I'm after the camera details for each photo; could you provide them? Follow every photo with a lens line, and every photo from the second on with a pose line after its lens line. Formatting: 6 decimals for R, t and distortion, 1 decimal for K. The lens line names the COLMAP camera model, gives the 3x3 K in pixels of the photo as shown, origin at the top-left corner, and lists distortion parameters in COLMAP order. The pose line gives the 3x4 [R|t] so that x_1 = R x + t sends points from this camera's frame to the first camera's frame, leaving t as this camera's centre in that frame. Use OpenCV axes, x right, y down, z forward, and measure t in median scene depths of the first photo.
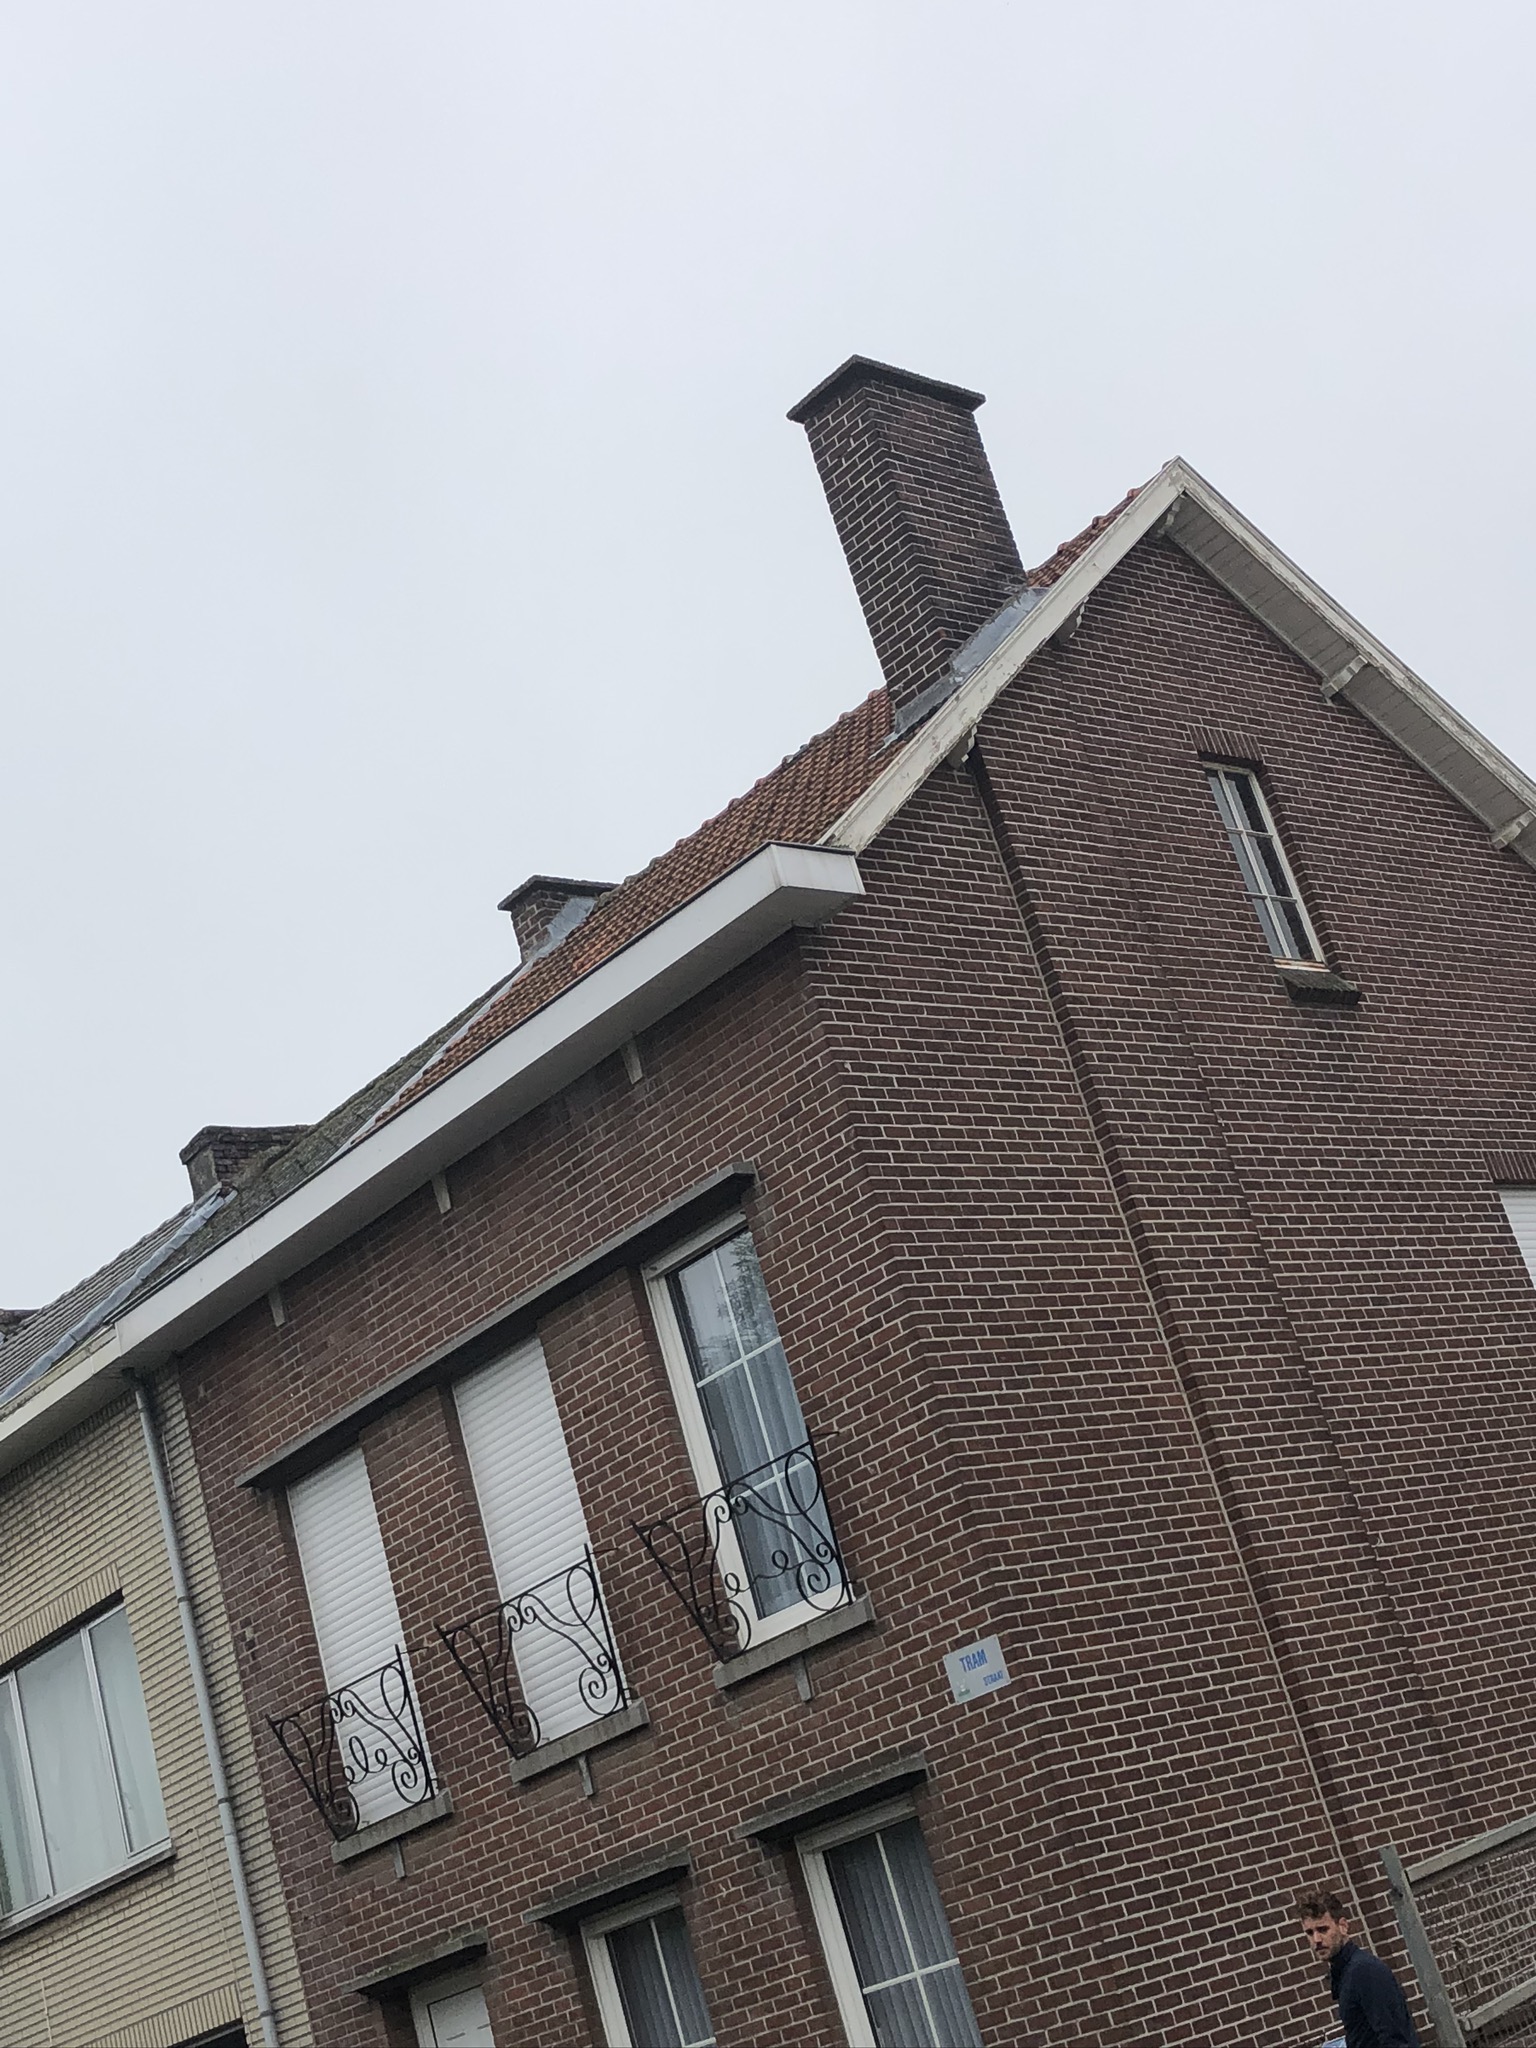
lens RADIAL K [[2801.0, 0, 768.0], [0, 2801.0, 1024.0], [0, 0, 1]] dist [0.257445, -1.378658]
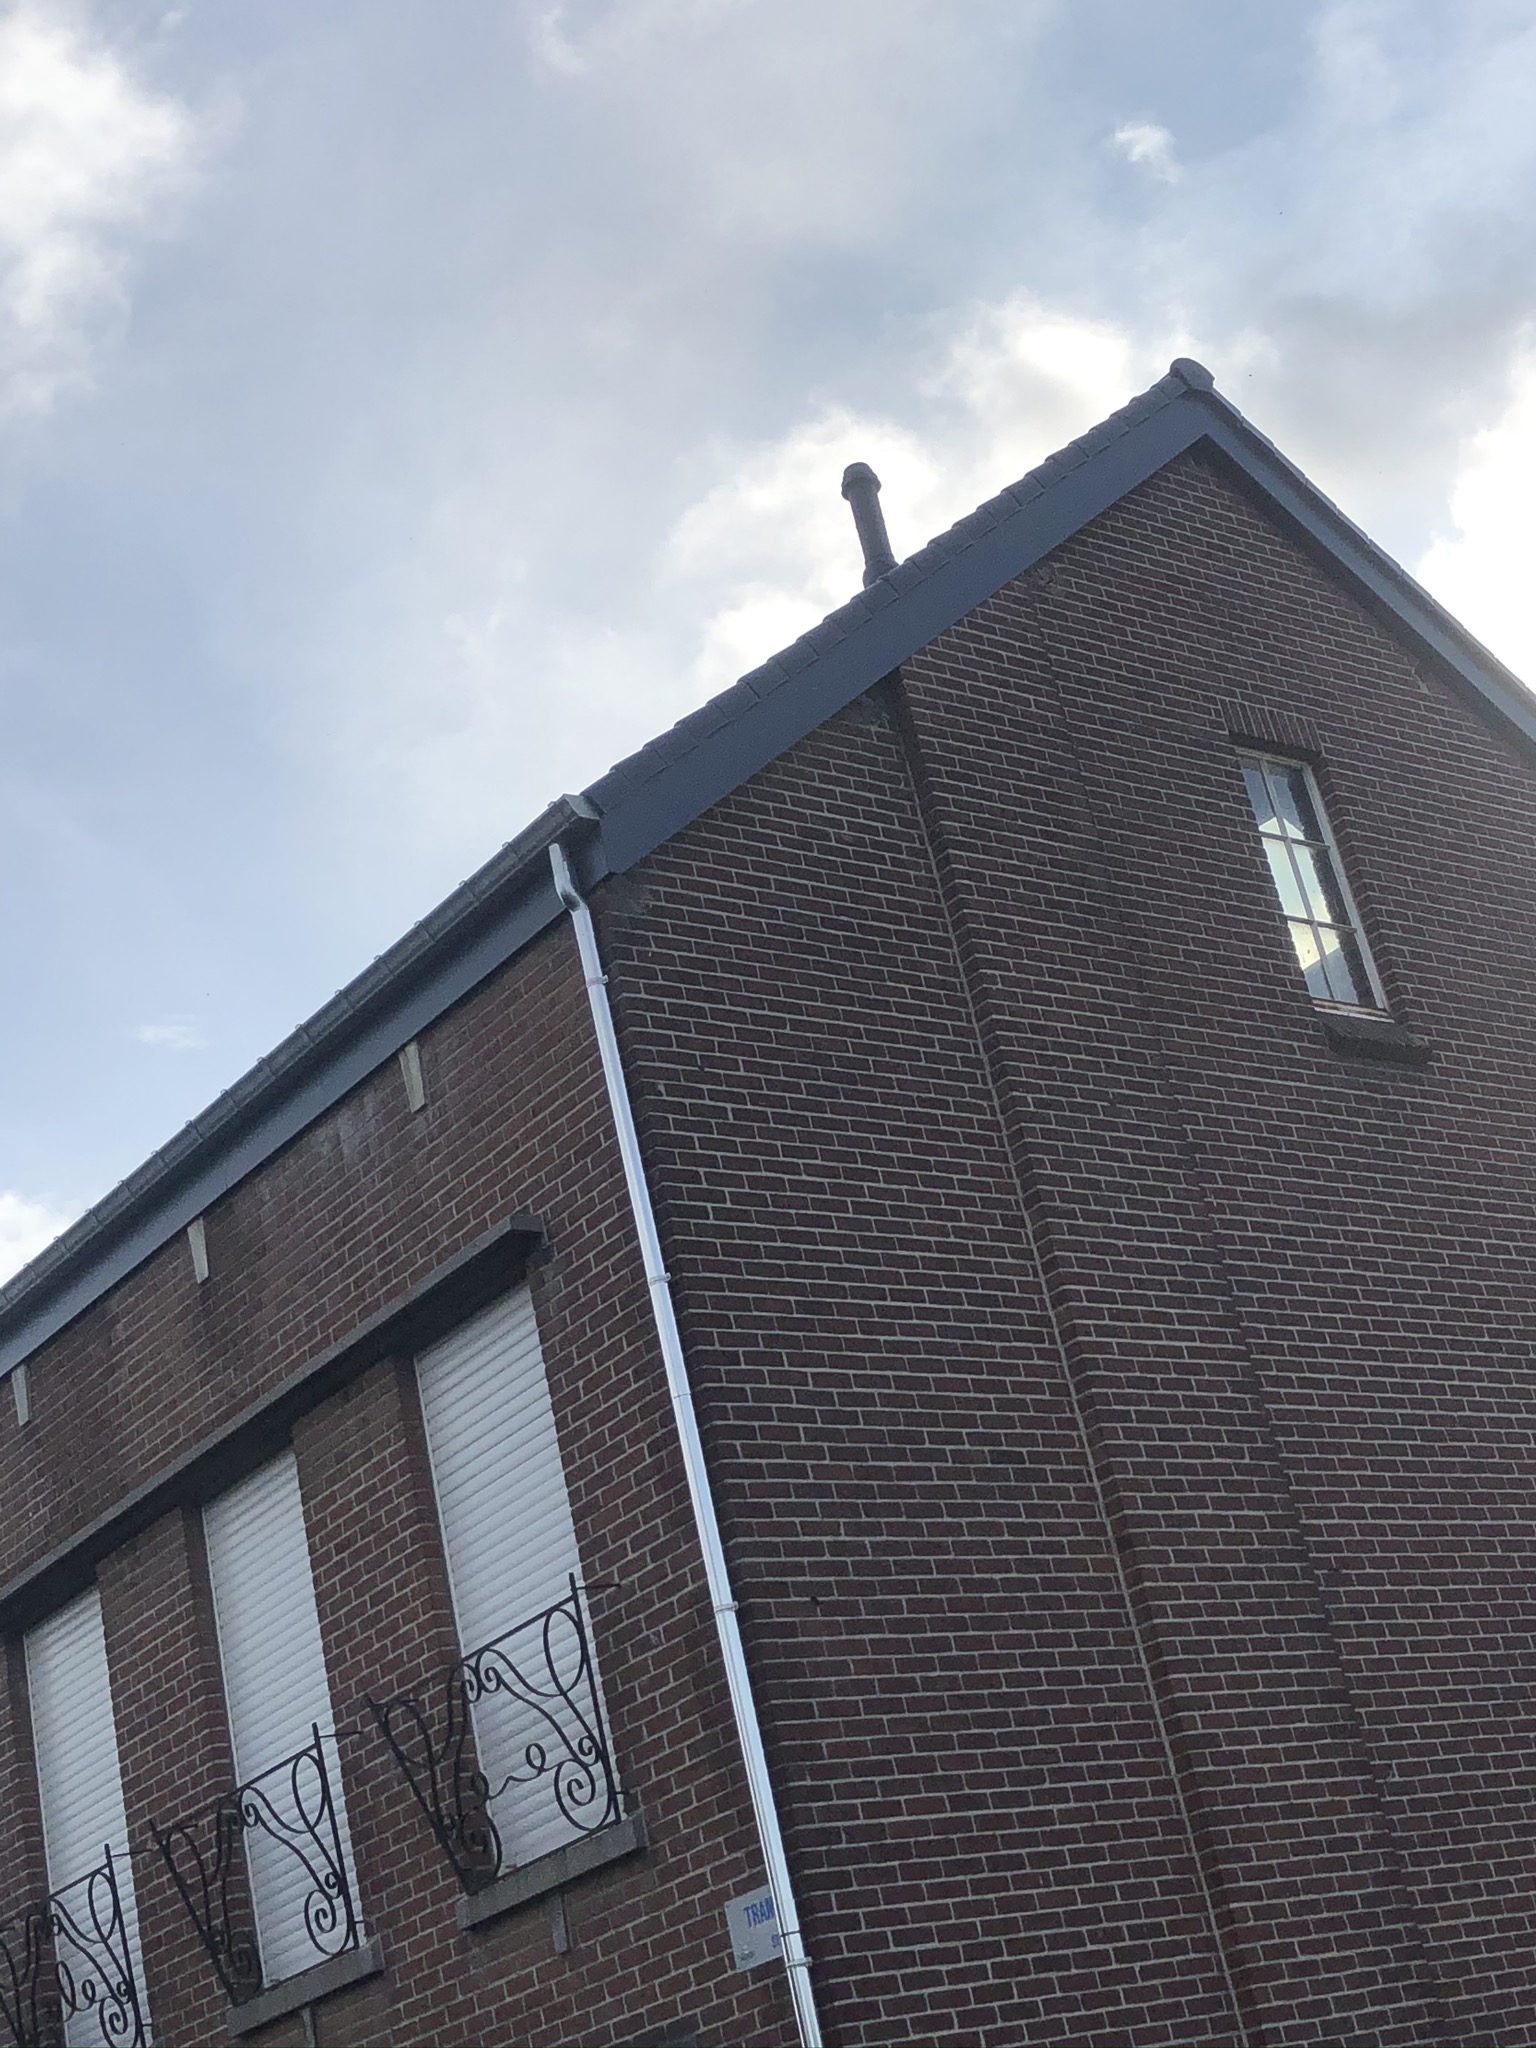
lens RADIAL K [[3066.4, 0, 768.0], [0, 3066.4, 1024.0], [0, 0, 1]] dist [0.222351, -0.986749]
pose [[0.996709, 0.035276, -0.072983, 0.107210], [-0.038670, 0.998210, -0.045614, 0.031660], [0.071243, 0.048286, 0.996290, 0.179277]]
